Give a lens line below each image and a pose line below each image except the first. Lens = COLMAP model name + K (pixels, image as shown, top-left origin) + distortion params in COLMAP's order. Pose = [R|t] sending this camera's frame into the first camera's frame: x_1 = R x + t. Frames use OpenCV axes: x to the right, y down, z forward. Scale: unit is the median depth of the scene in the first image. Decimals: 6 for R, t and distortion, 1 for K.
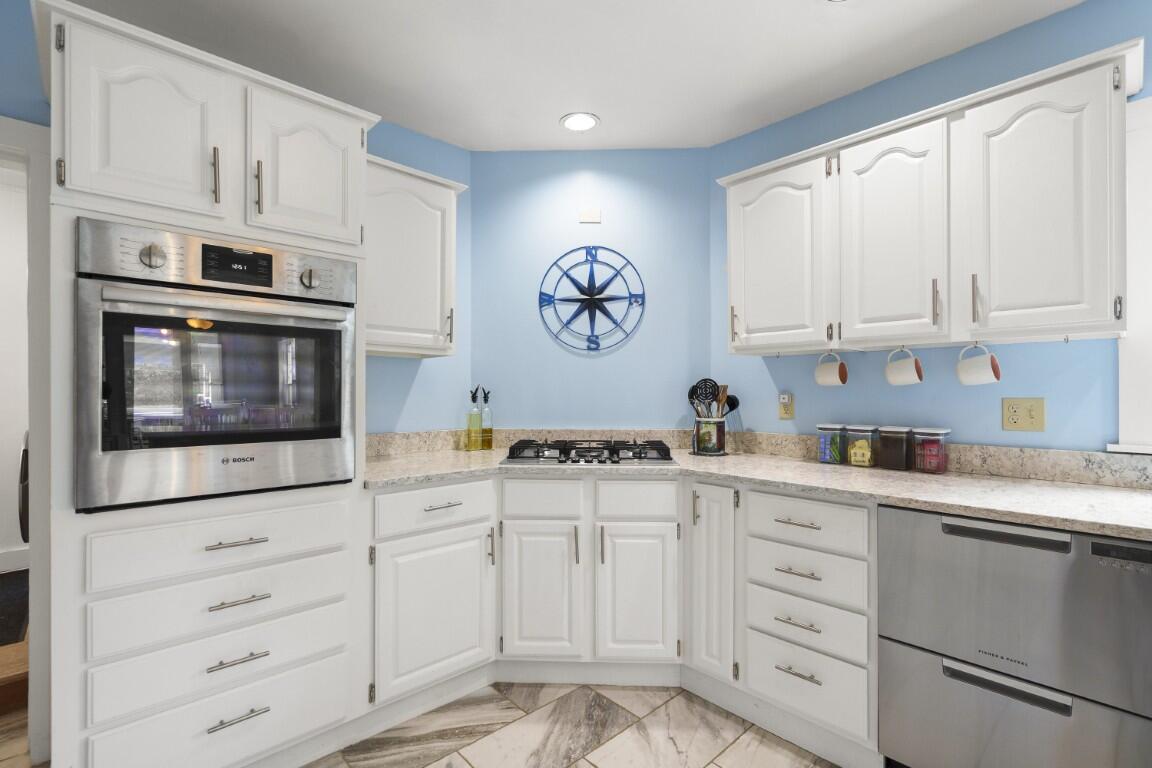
lens RADIAL K [[519.9, 0, 573.1], [0, 519.9, 387.7], [0, 0, 1]] dist [-0.002949, 0.000198]
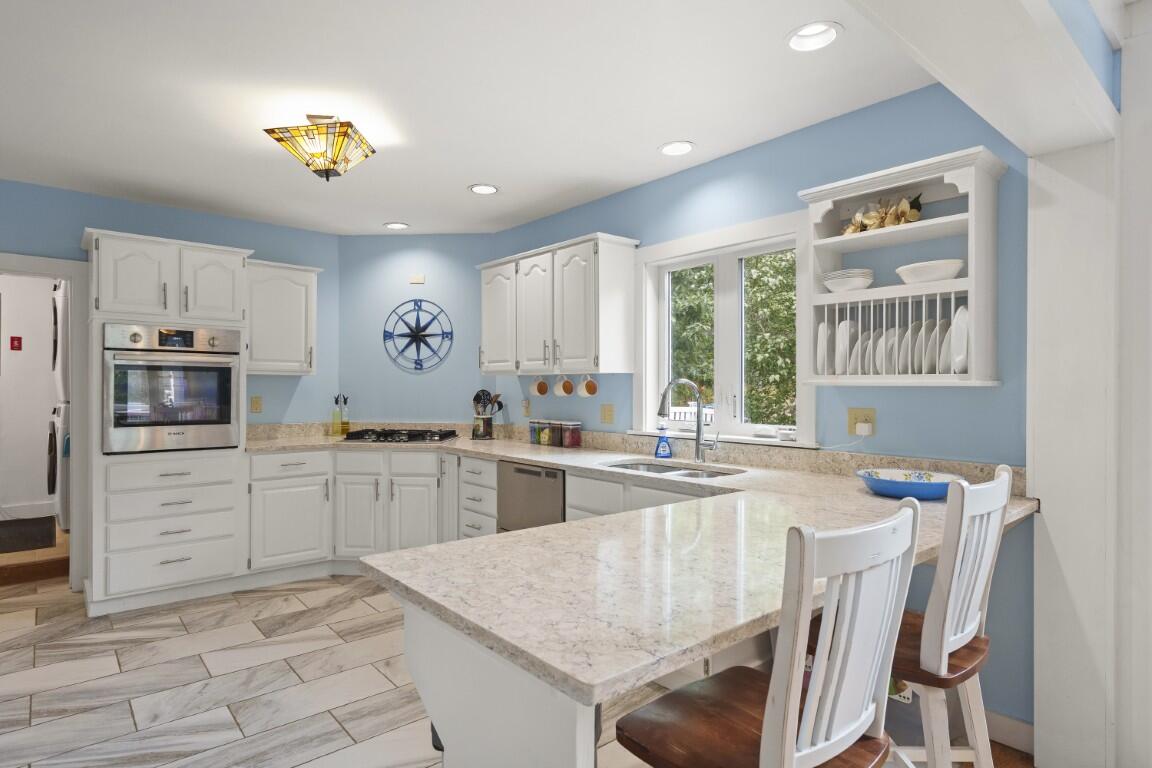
lens RADIAL K [[618.7, 0, 576.0], [0, 618.7, 384.0], [0, 0, 1]] dist [0.001571, -0.000514]
pose [[0.999045, 0.003932, -0.043514, 0.744505], [-0.003828, 0.999990, 0.002485, -0.048978], [0.043523, -0.002316, 0.999050, -0.983771]]
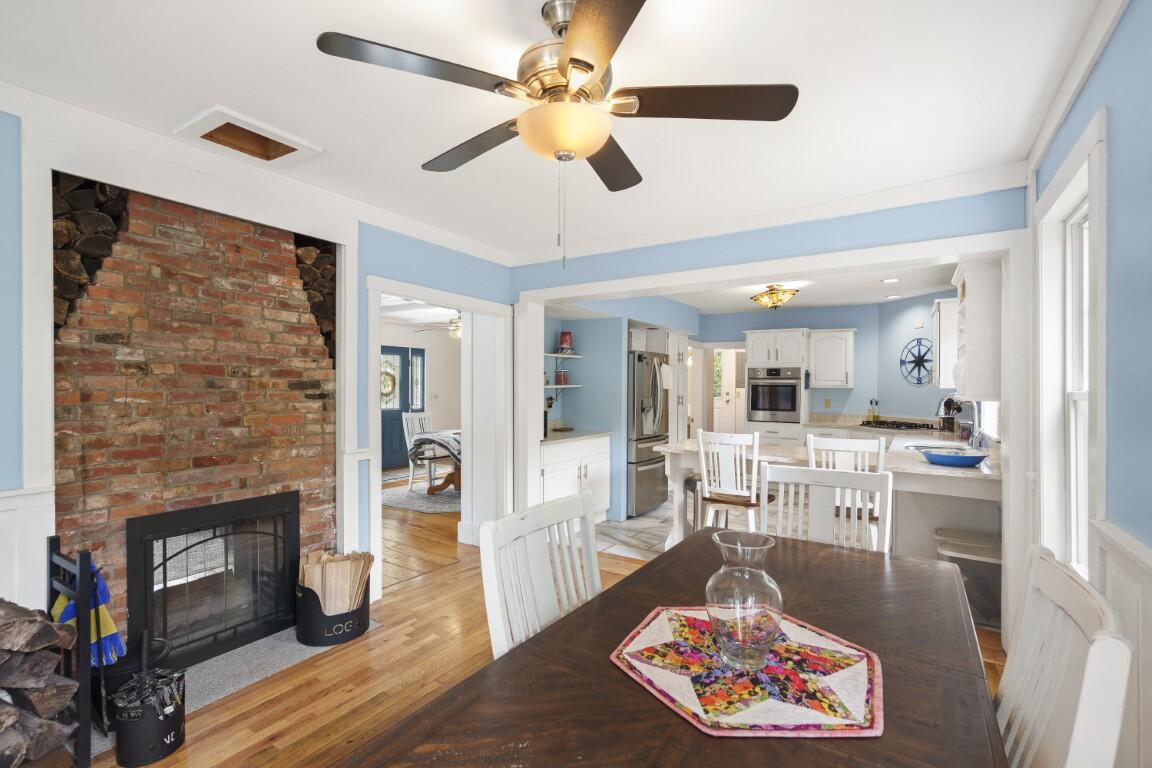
lens RADIAL K [[519.9, 0, 573.1], [0, 519.9, 387.7], [0, 0, 1]] dist [-0.002949, 0.000198]
pose [[0.237654, 0.004172, -0.971341, 2.483188], [0.000884, 0.999989, 0.004512, -0.088993], [0.971350, -0.001931, 0.237648, -1.330766]]
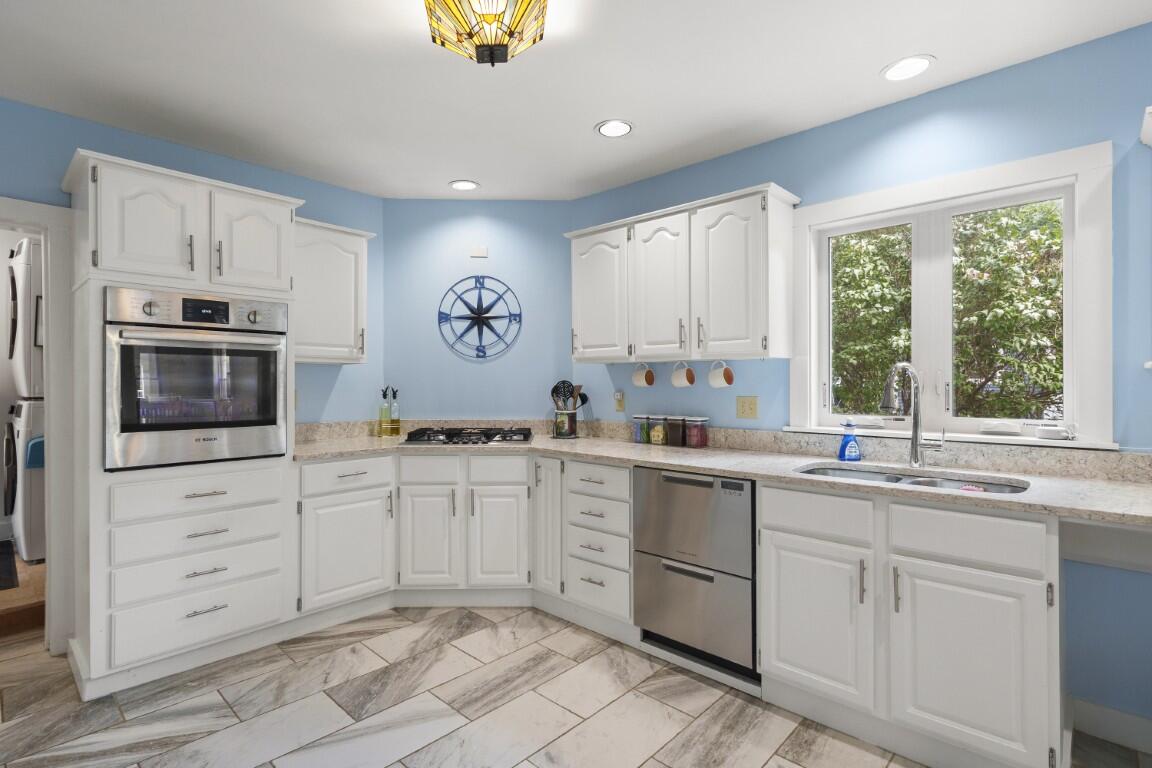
lens RADIAL K [[557.6, 0, 572.0], [0, 557.6, 380.0], [0, 0, 1]] dist [0.000180, 0.000131]
pose [[0.997723, 0.000156, 0.067444, 0.222388], [-0.000410, 0.999993, 0.003761, -0.029227], [-0.067443, -0.003780, 0.997716, -0.499911]]
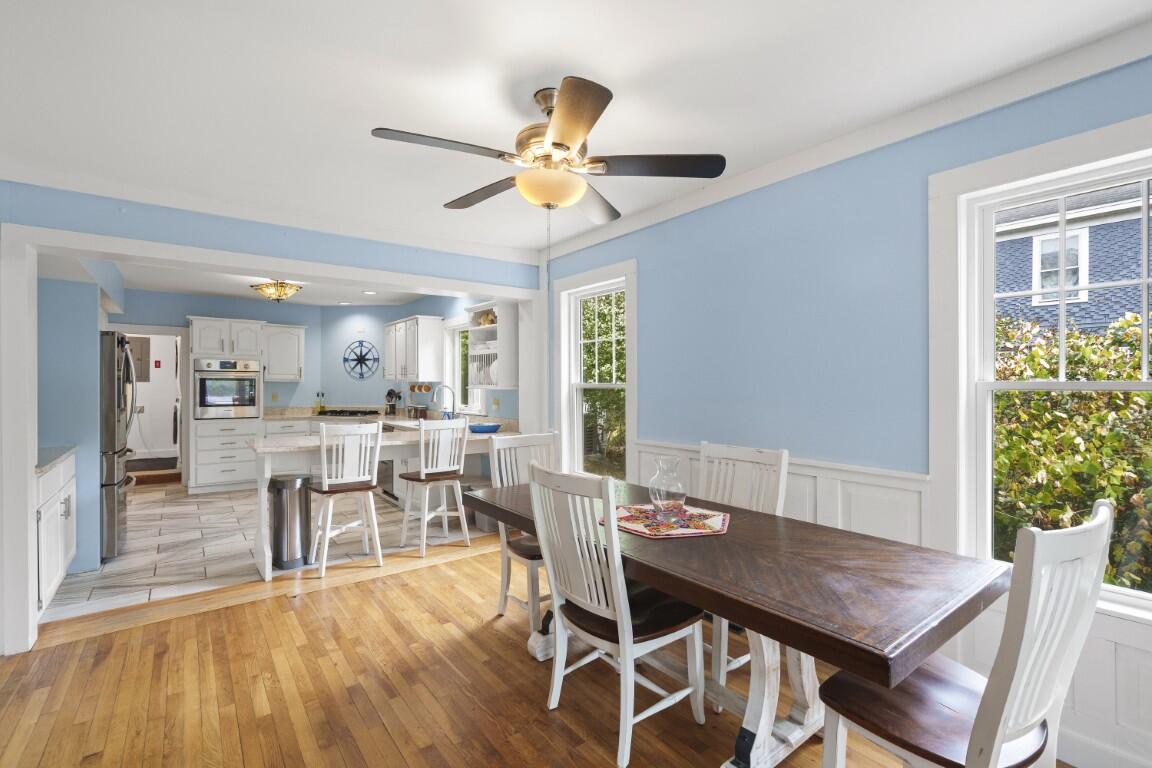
lens RADIAL K [[515.1, 0, 573.3], [0, 515.1, 382.8], [0, 0, 1]] dist [-0.003514, -0.000129]
pose [[0.994628, 0.003252, -0.103465, 1.903139], [-0.002639, 0.999978, 0.006060, -0.088942], [0.103483, -0.005755, 0.994615, -2.121996]]
